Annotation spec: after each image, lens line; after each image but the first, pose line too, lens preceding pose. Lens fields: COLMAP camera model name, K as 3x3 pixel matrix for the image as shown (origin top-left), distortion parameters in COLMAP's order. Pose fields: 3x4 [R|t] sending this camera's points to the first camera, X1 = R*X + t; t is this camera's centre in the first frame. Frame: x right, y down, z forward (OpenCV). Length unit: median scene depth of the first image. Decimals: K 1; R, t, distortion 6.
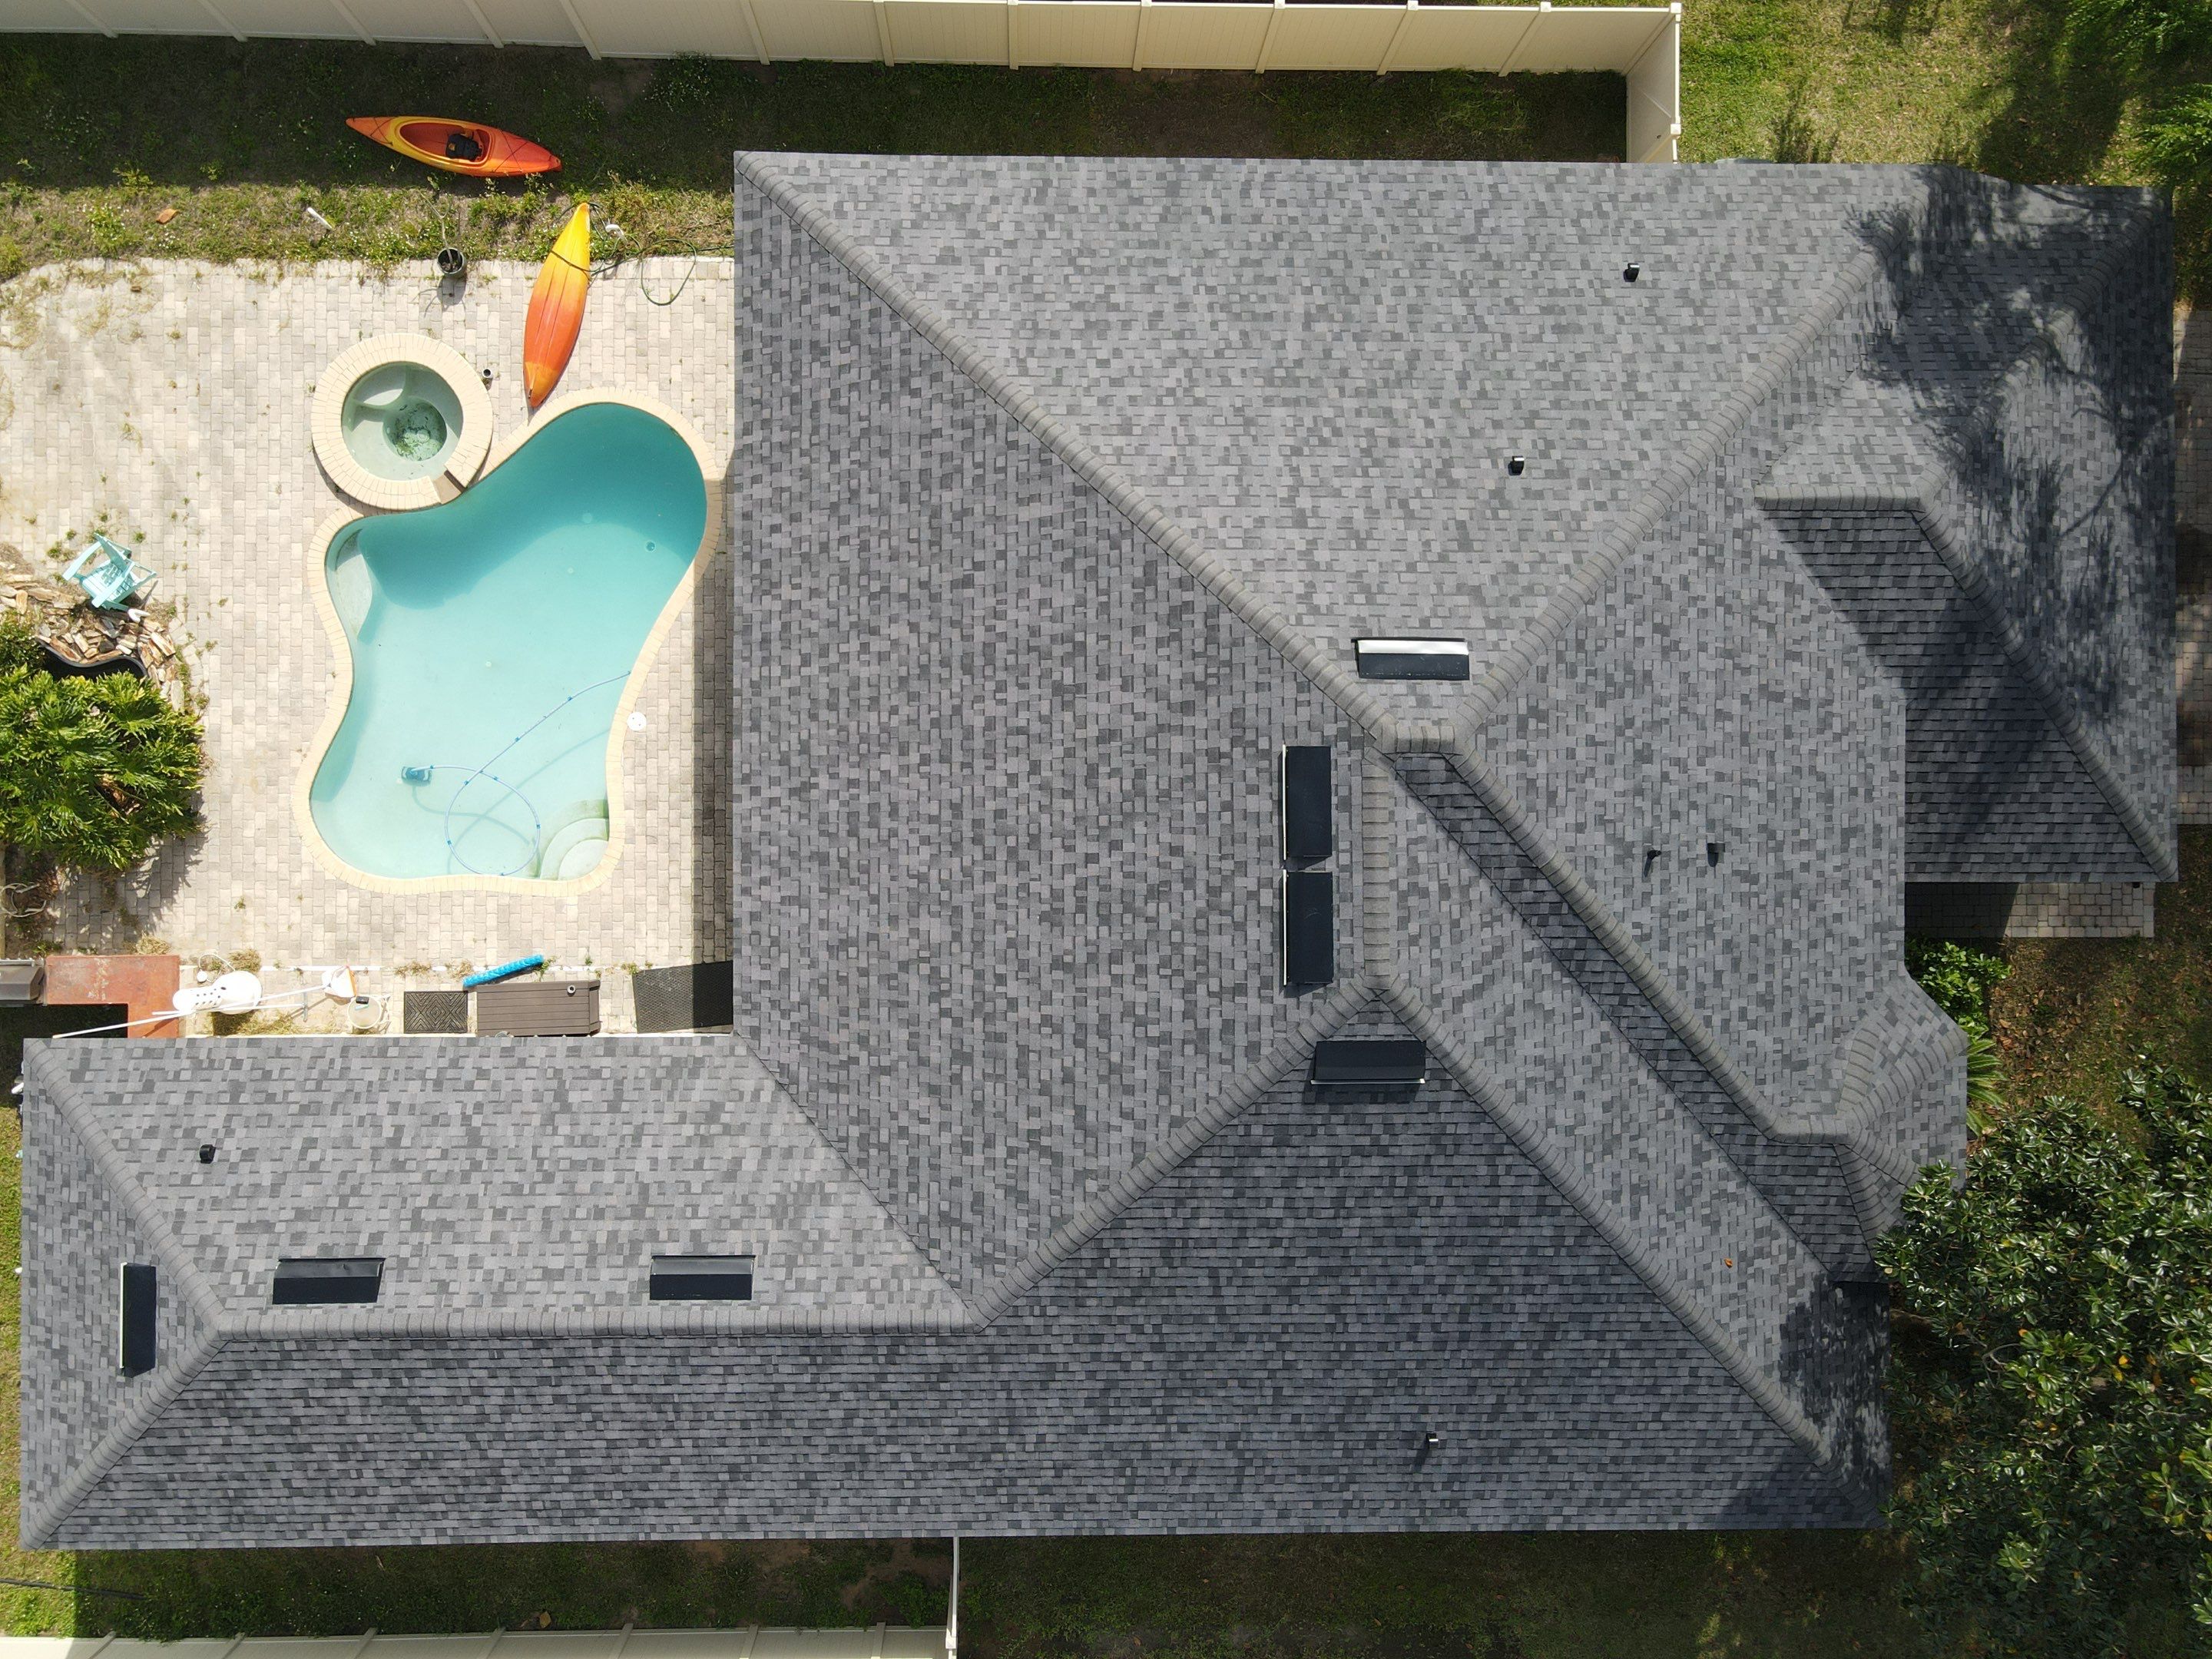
lens RADIAL K [[1623.9, 0, 1083.4], [0, 1623.9, 827.9], [0, 0, 1]] dist [-0.009499, 0.037273]
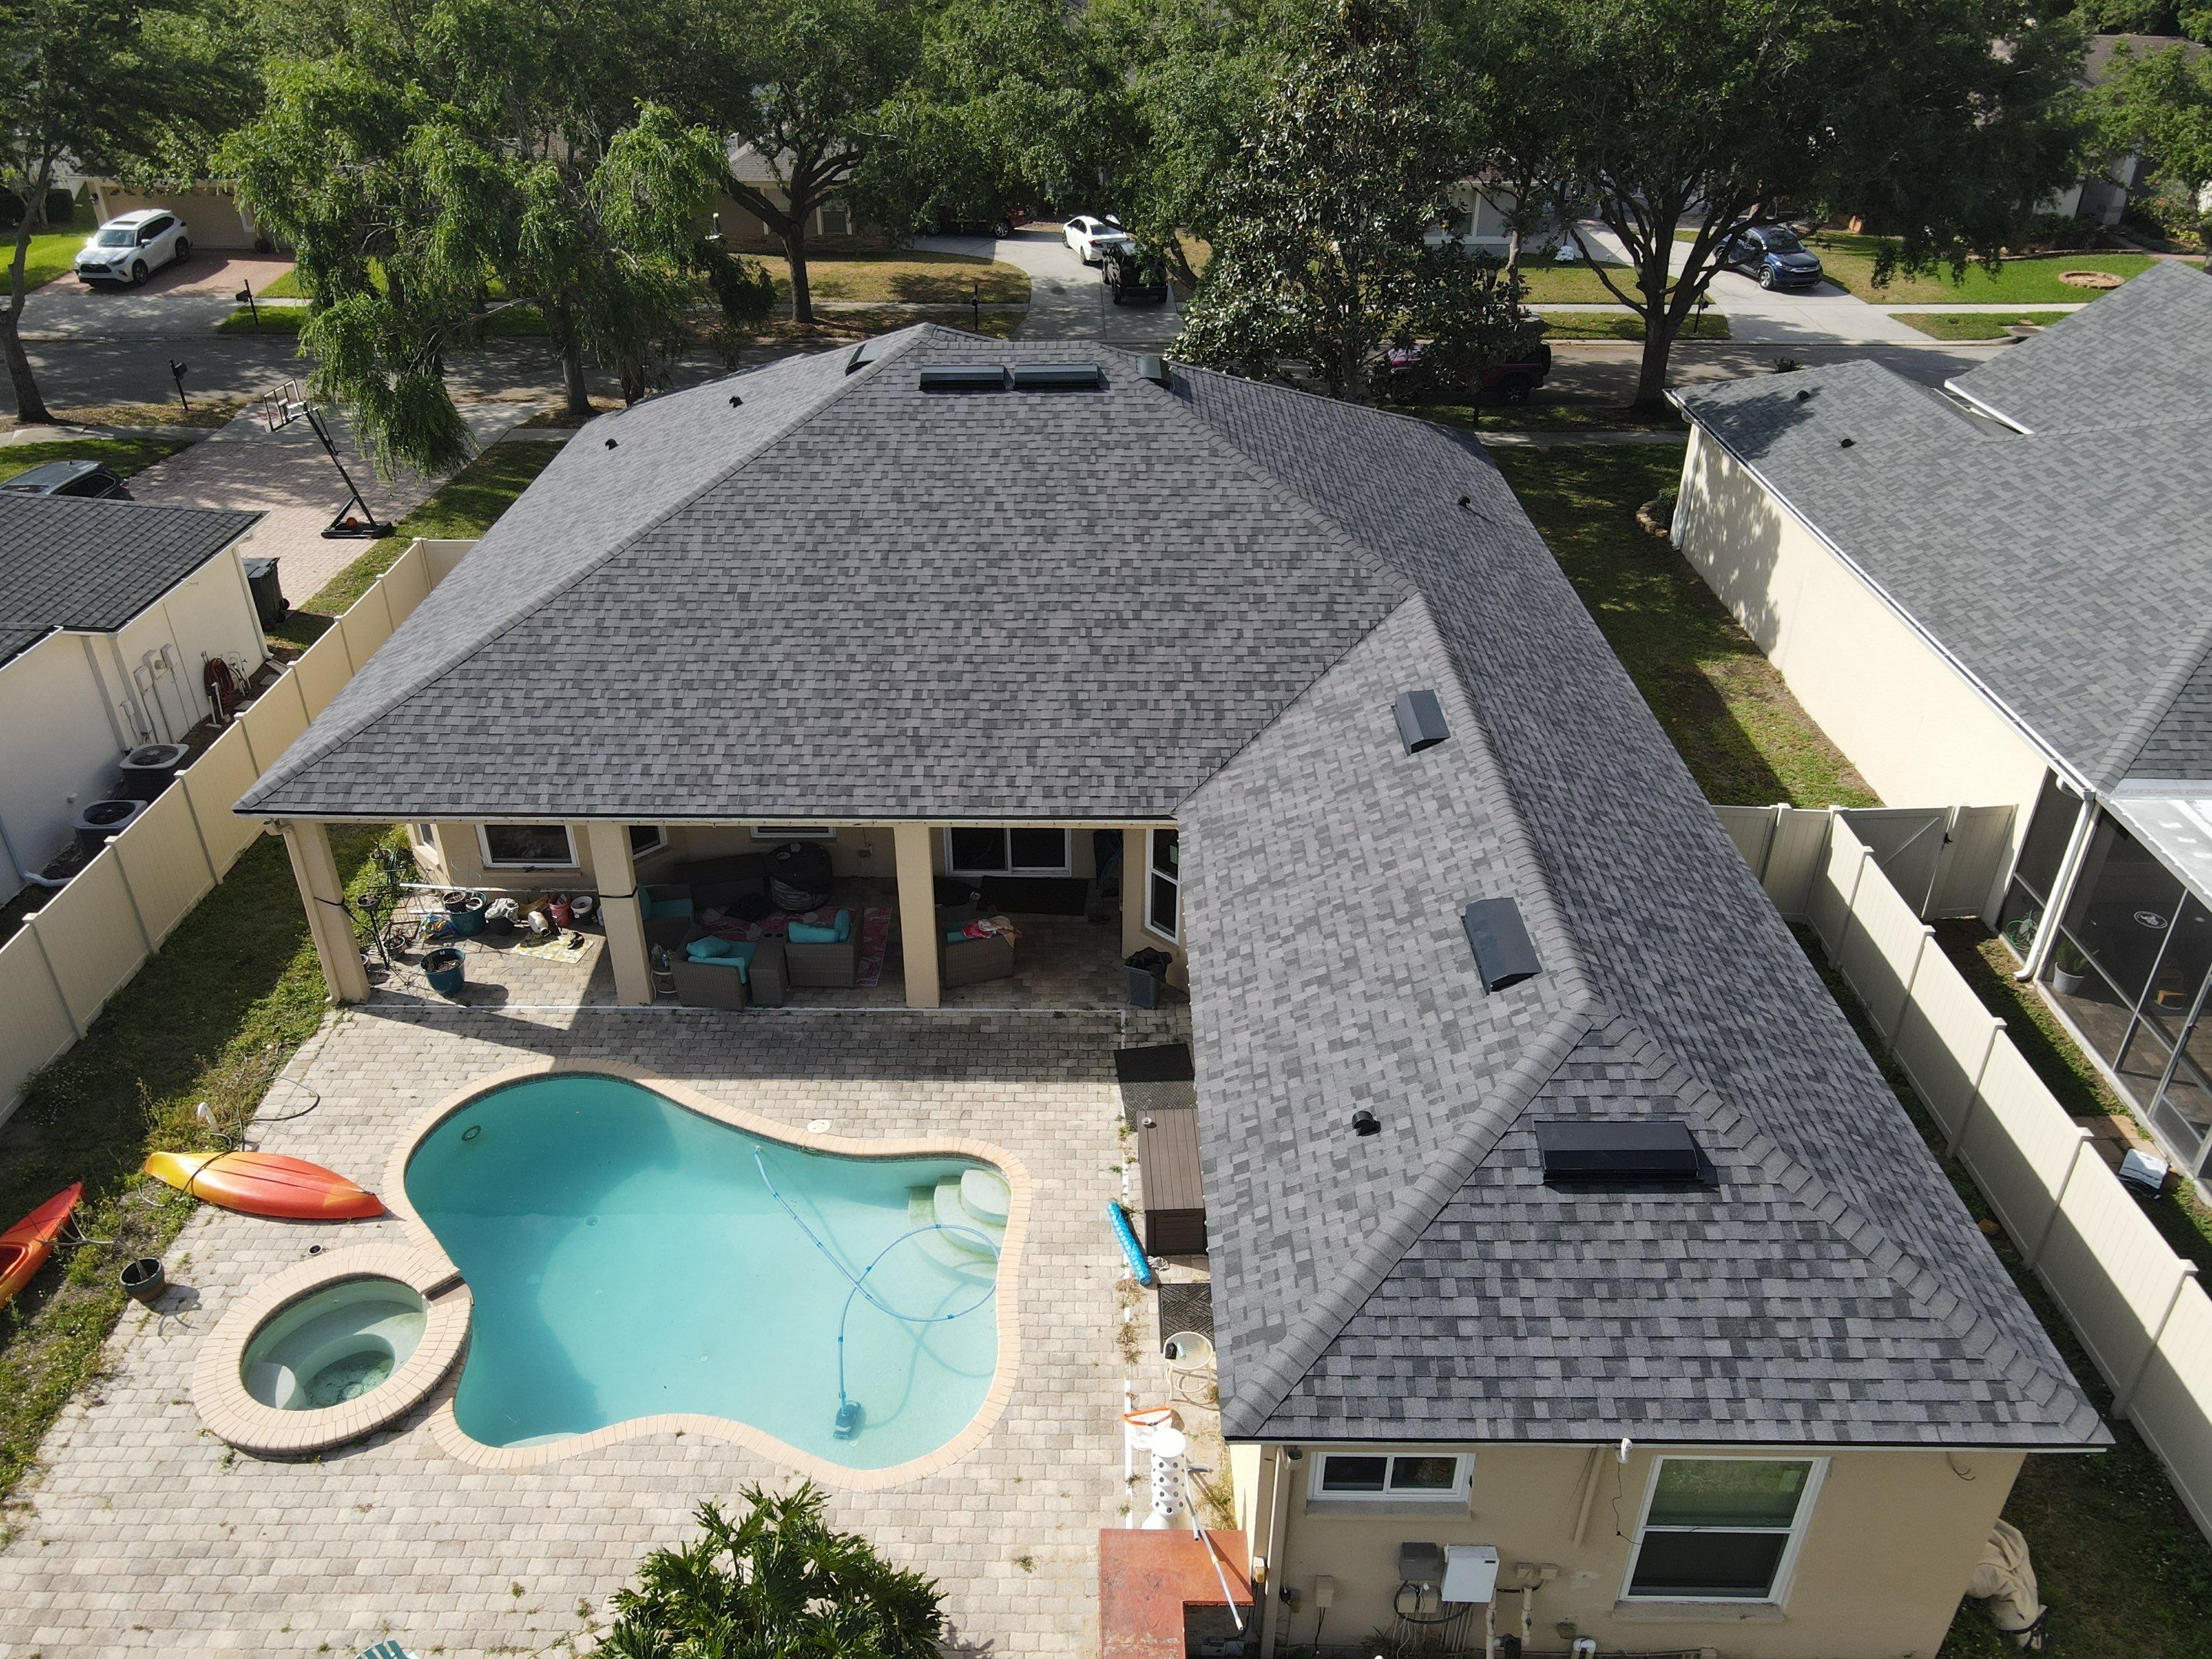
lens RADIAL K [[1623.9, 0, 1083.6], [0, 1623.9, 817.9], [0, 0, 1]] dist [-0.009499, 0.037273]
pose [[0.010790, -0.537674, 0.843084, -1.046533], [0.999941, 0.006460, -0.008677, 0.086498], [-0.000781, 0.843128, 0.537712, 0.522461]]
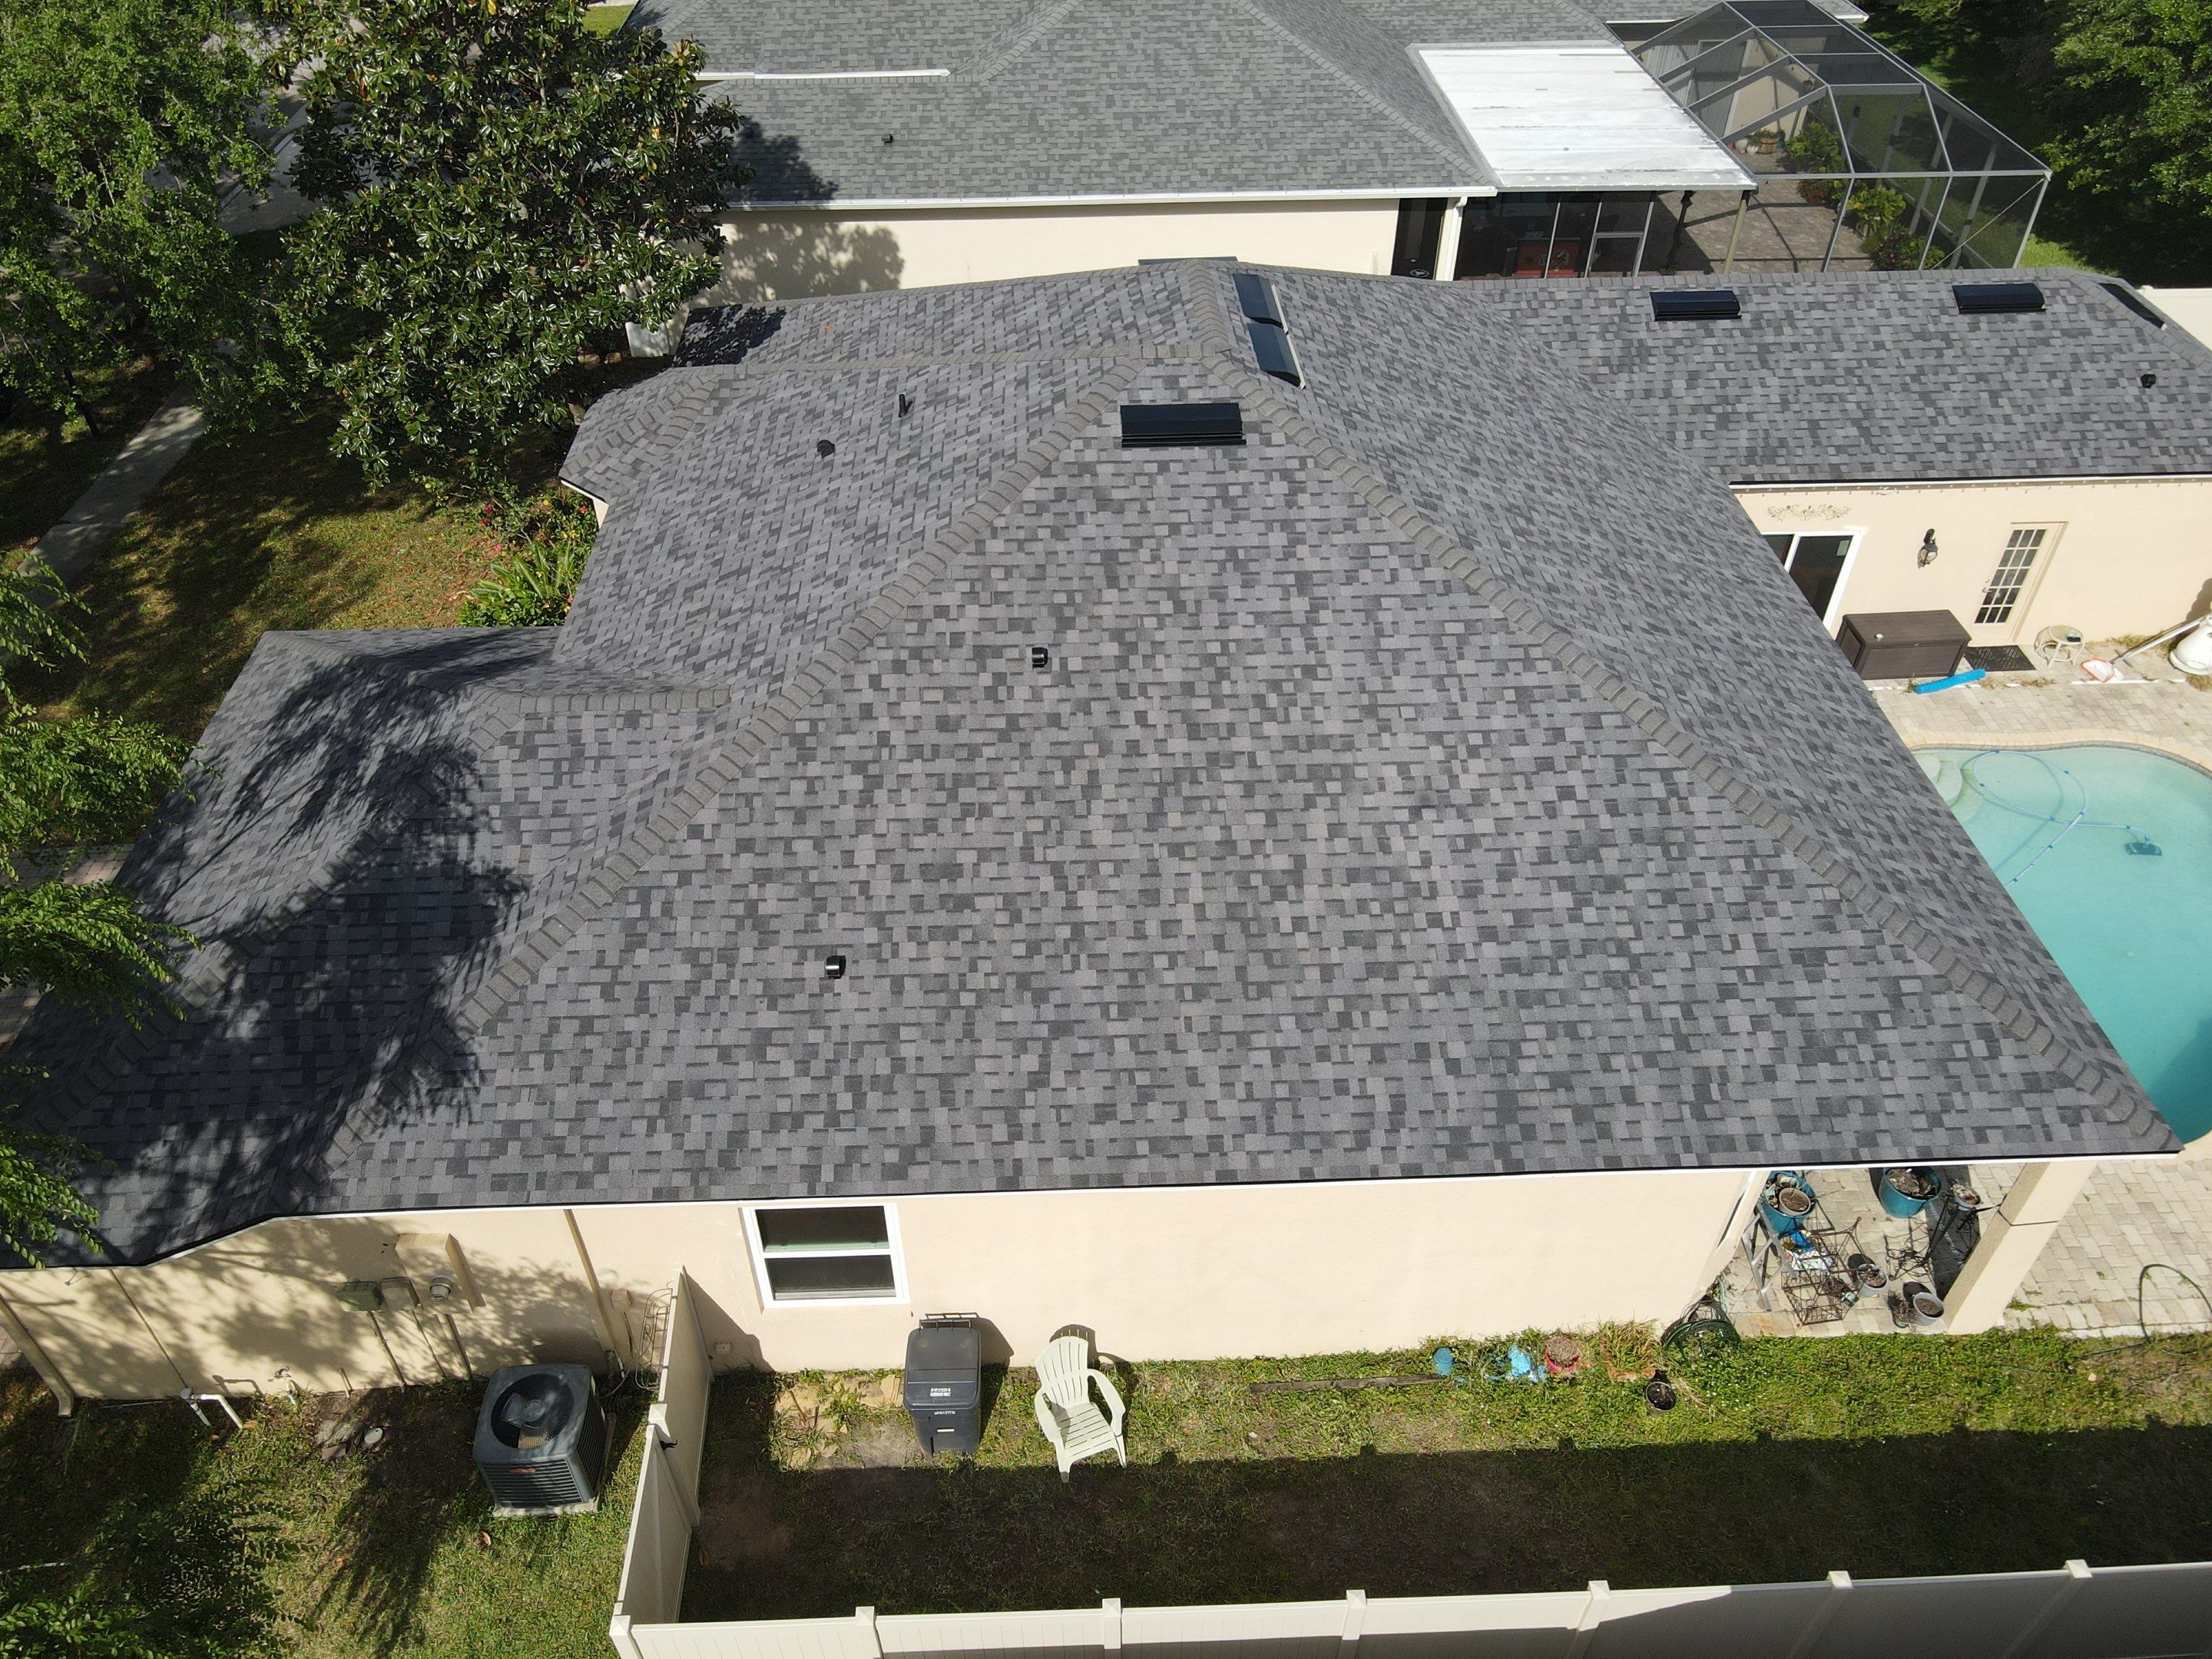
lens RADIAL K [[1623.9, 0, 1081.4], [0, 1623.9, 817.6], [0, 0, 1]] dist [-0.009499, 0.037273]
pose [[-0.998924, 0.002921, -0.046283, 0.269080], [-0.037076, -0.649806, 0.759195, -0.846106], [-0.027858, 0.760094, 0.649216, 0.507571]]
